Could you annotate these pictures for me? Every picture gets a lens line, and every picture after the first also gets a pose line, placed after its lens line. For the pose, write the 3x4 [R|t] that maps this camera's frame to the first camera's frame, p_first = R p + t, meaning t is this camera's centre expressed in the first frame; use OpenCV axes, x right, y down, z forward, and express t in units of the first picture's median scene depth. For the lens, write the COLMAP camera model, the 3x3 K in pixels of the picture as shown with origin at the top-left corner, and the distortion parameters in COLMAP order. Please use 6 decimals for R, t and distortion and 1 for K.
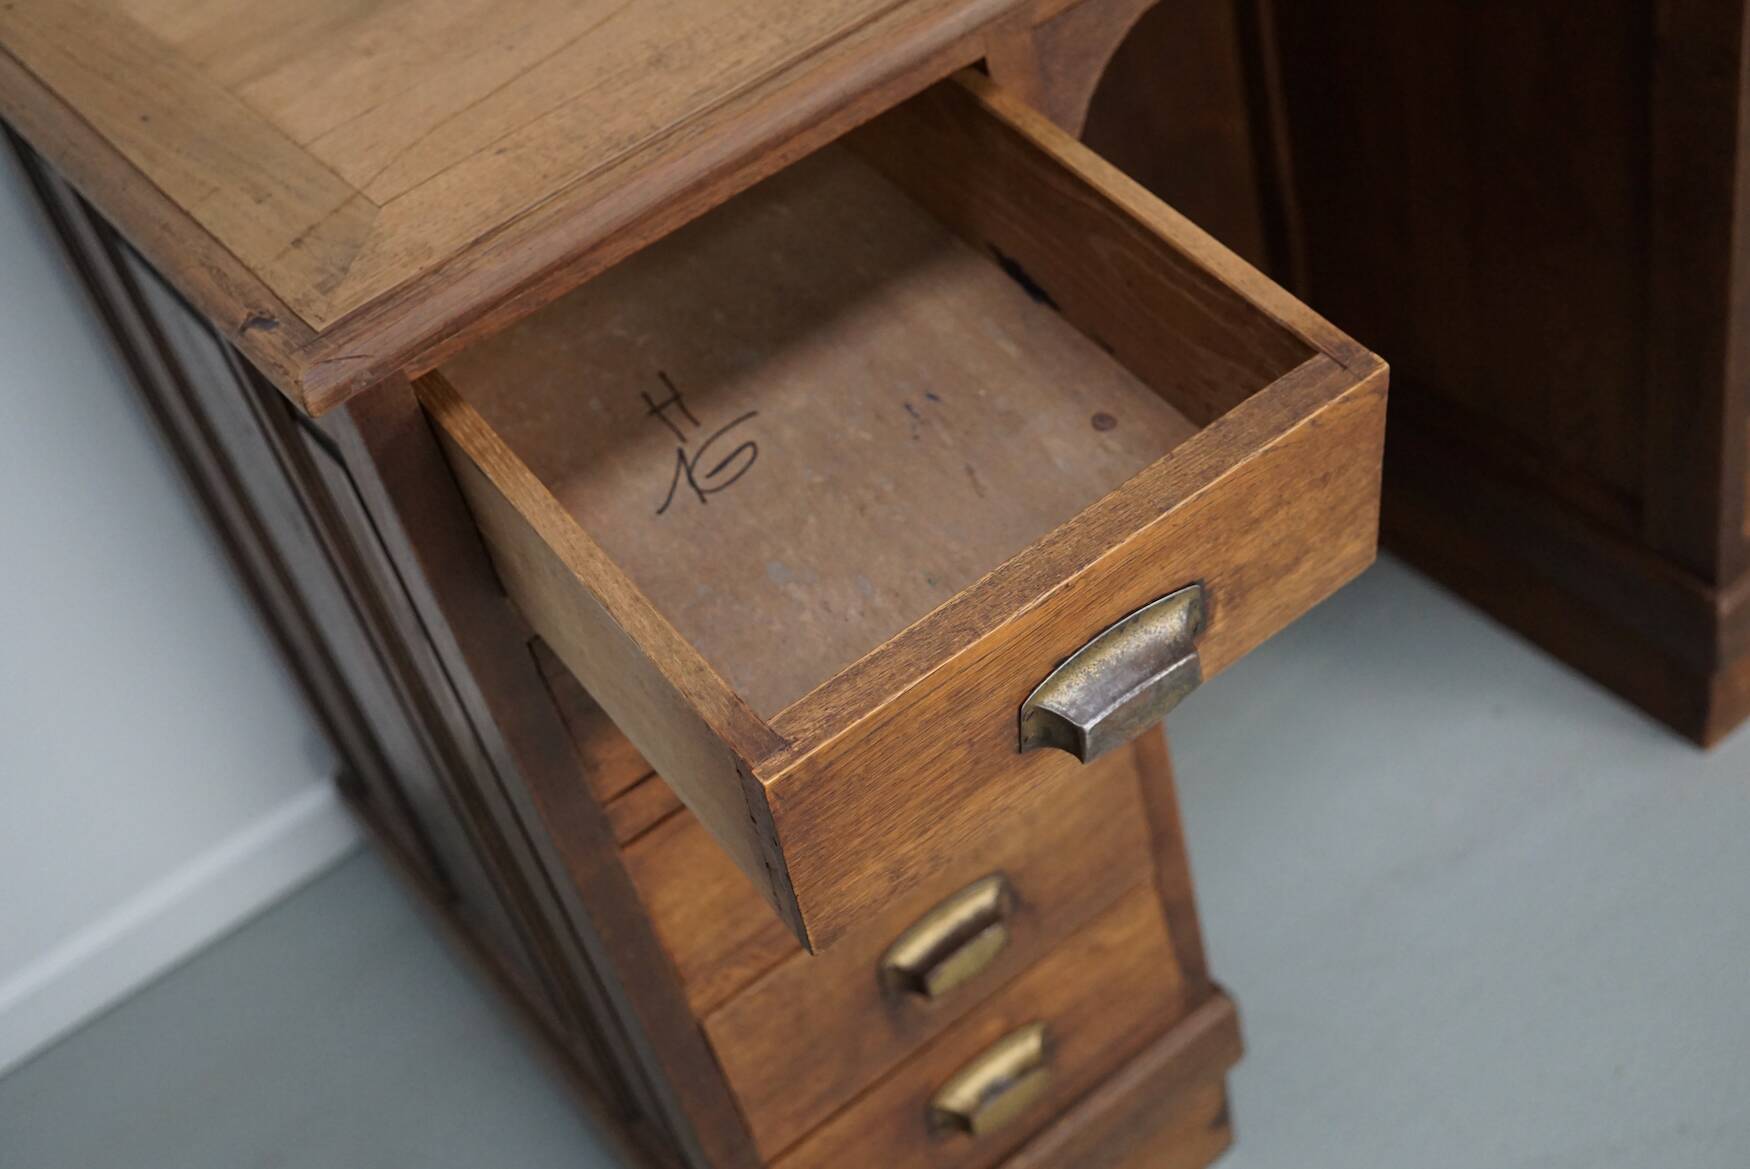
lens RADIAL K [[2203.7, 0, 841.4], [0, 2203.7, 623.4], [0, 0, 1]] dist [-0.036754, -0.023798]
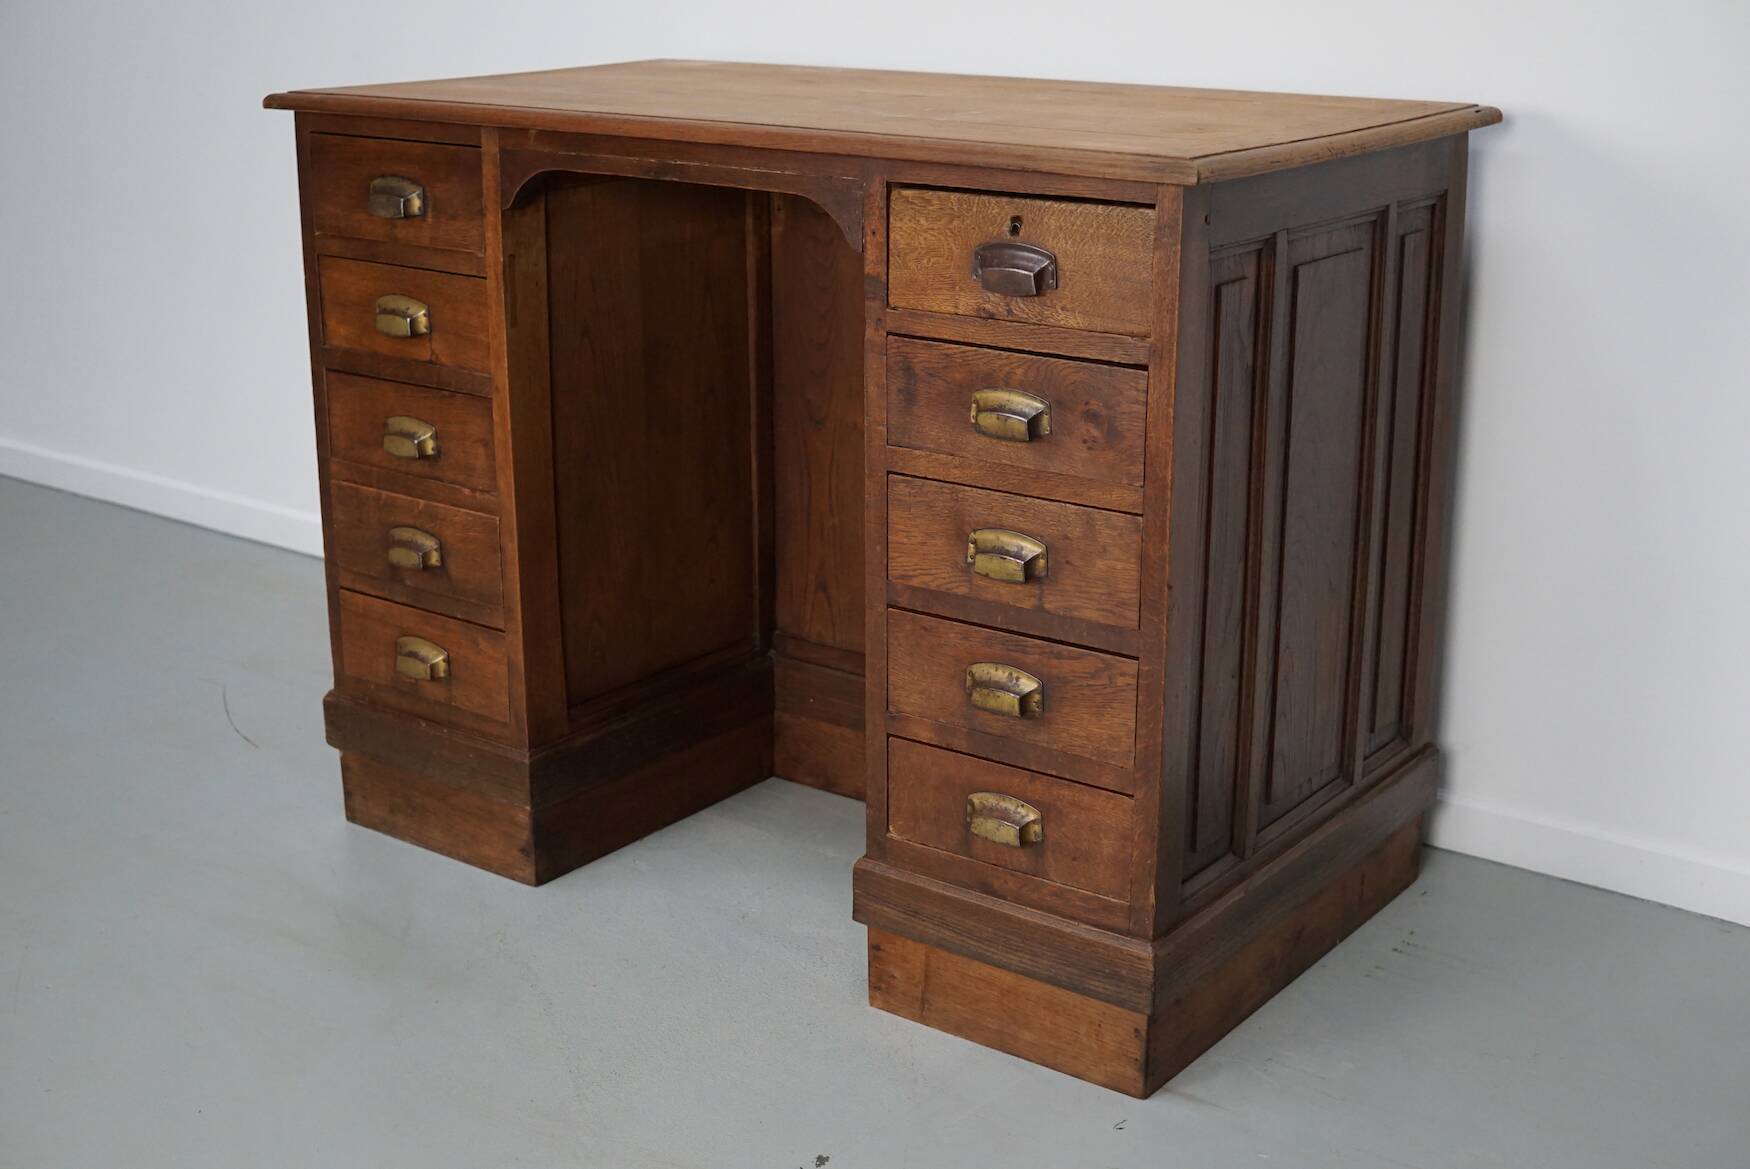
lens RADIAL K [[2250.8, 0, 875.0], [0, 2250.8, 584.5], [0, 0, 1]] dist [-0.138436, 0.277951]
pose [[0.307988, 0.487977, -0.816714, 2.471434], [-0.695537, 0.701201, 0.156668, -0.602958], [0.649131, 0.519803, 0.555368, 0.126664]]
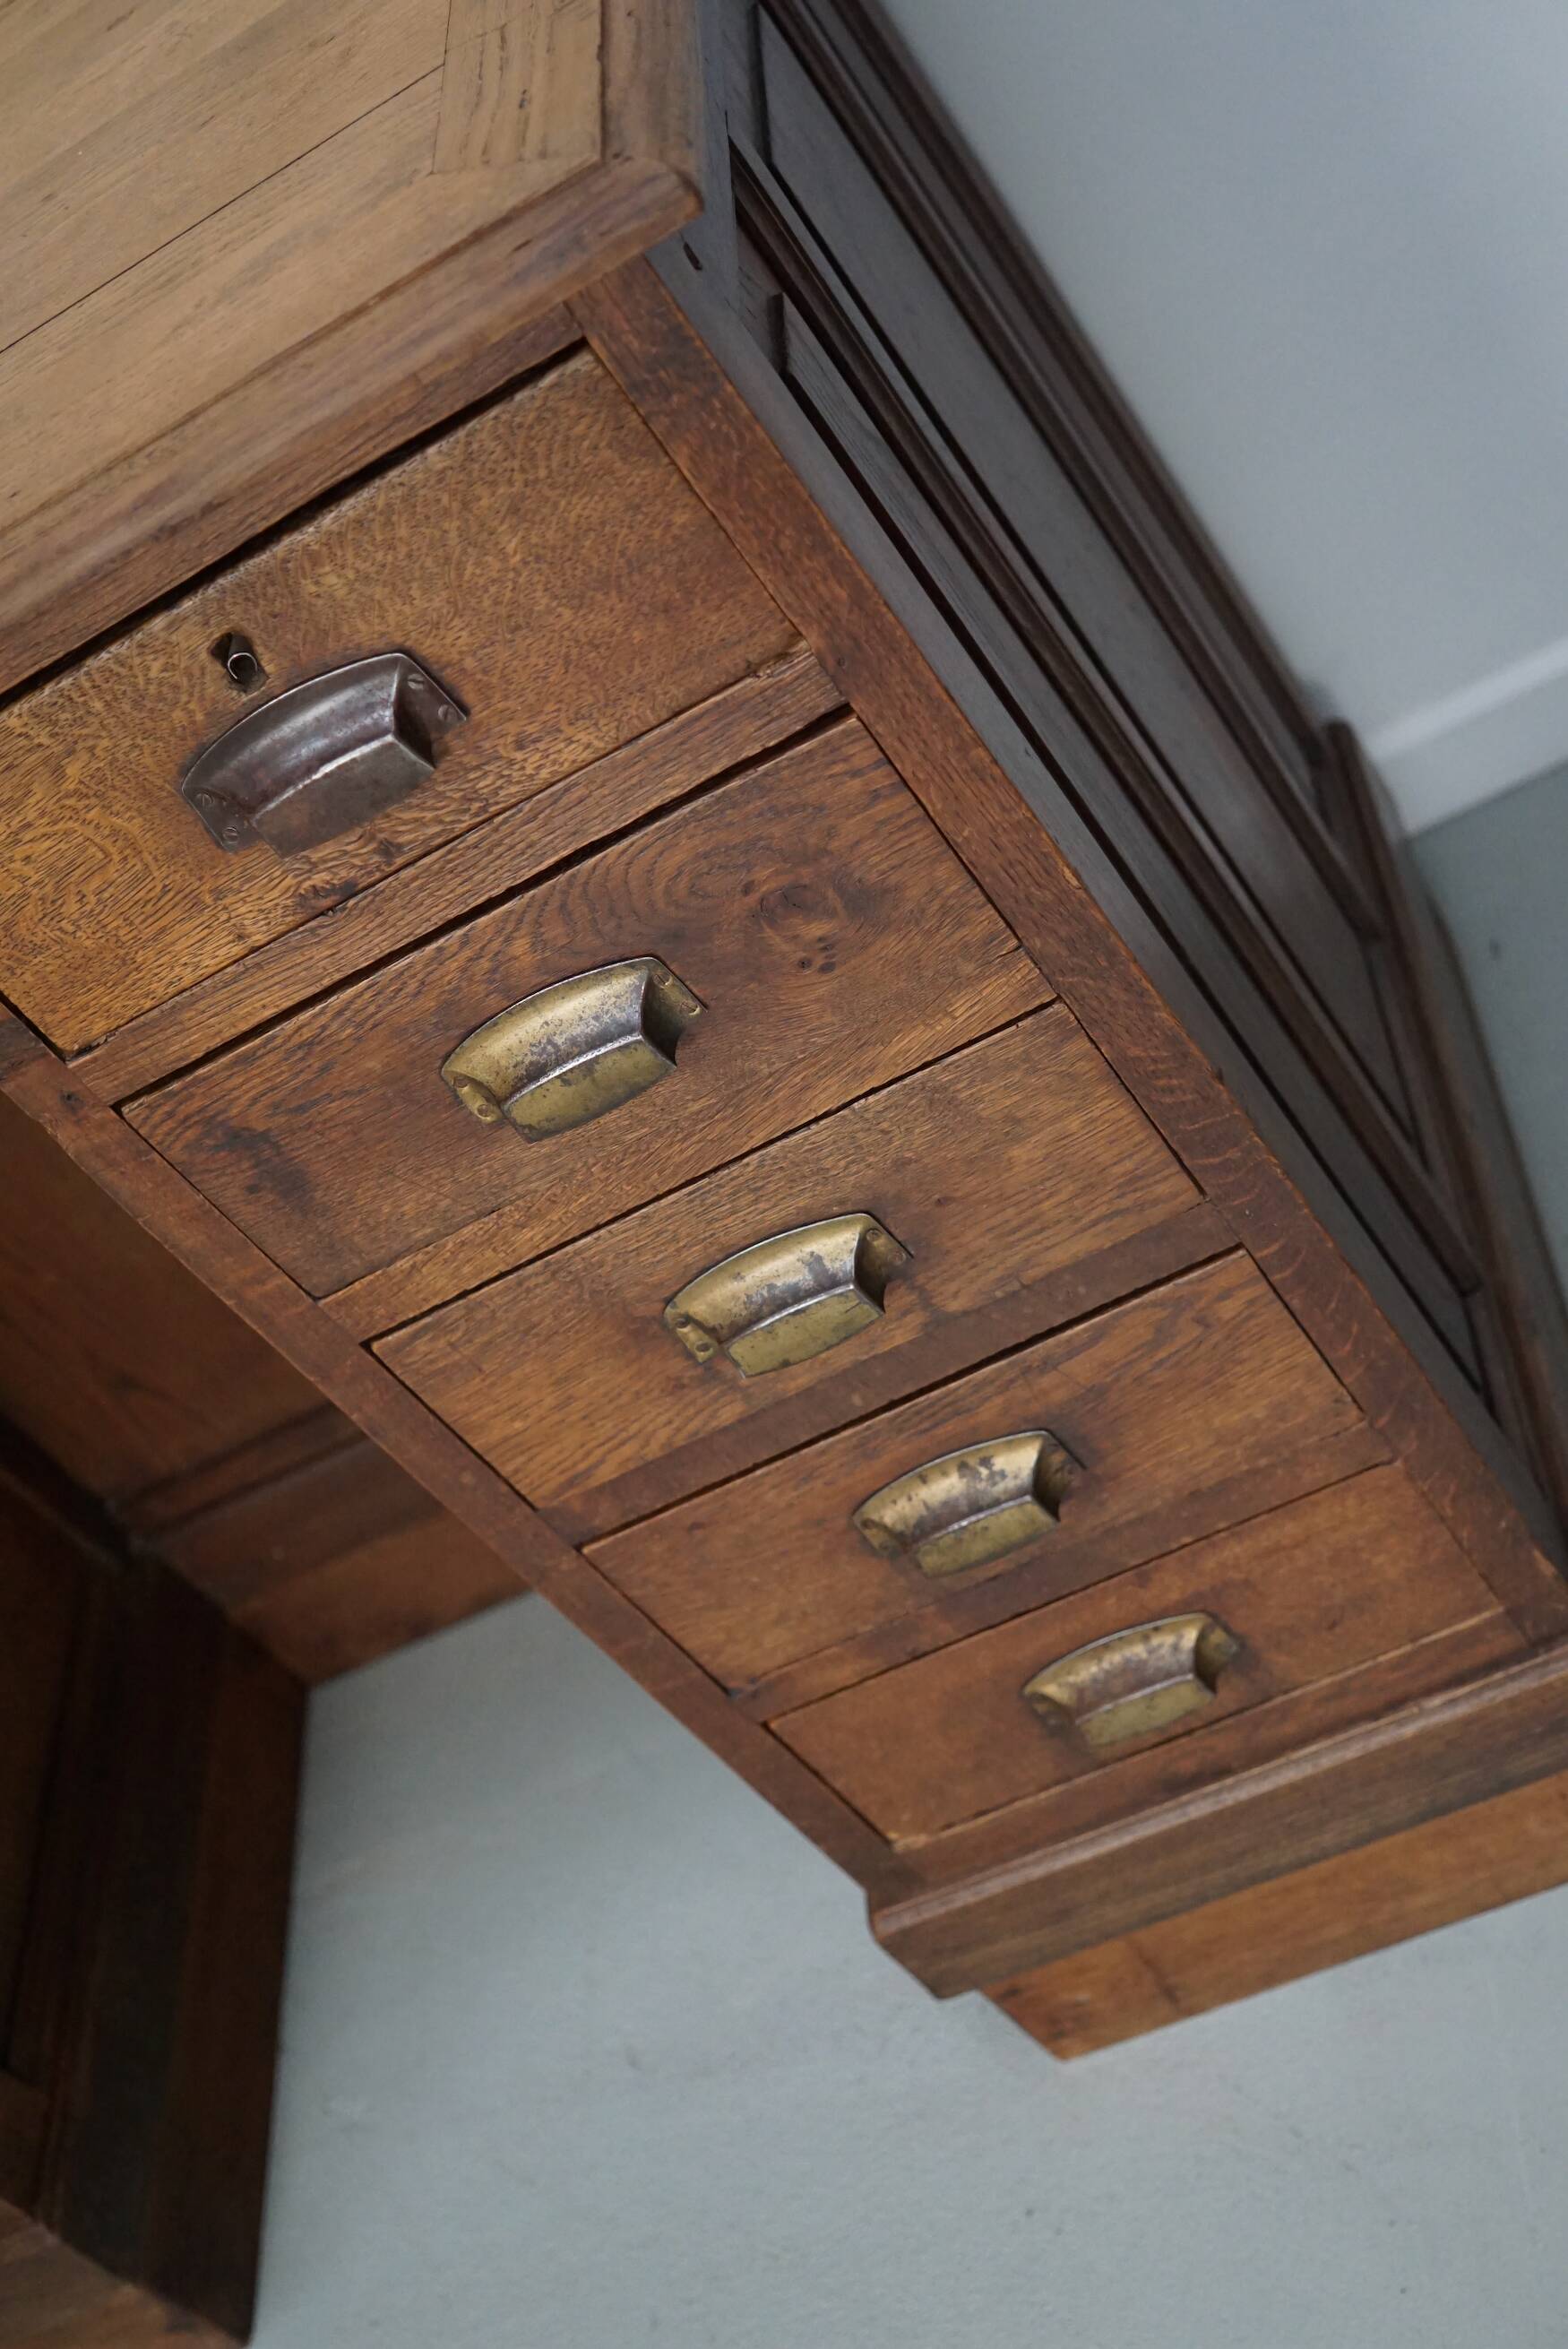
lens RADIAL K [[3020.8, 0, 786.1], [0, 3020.8, 1146.5], [0, 0, 1]] dist [-0.138436, 0.277951]
pose [[0.823749, 0.182670, -0.536721, 1.290248], [-0.051905, 0.966996, 0.249449, -0.695072], [0.564573, -0.177625, 0.806044, 0.531977]]
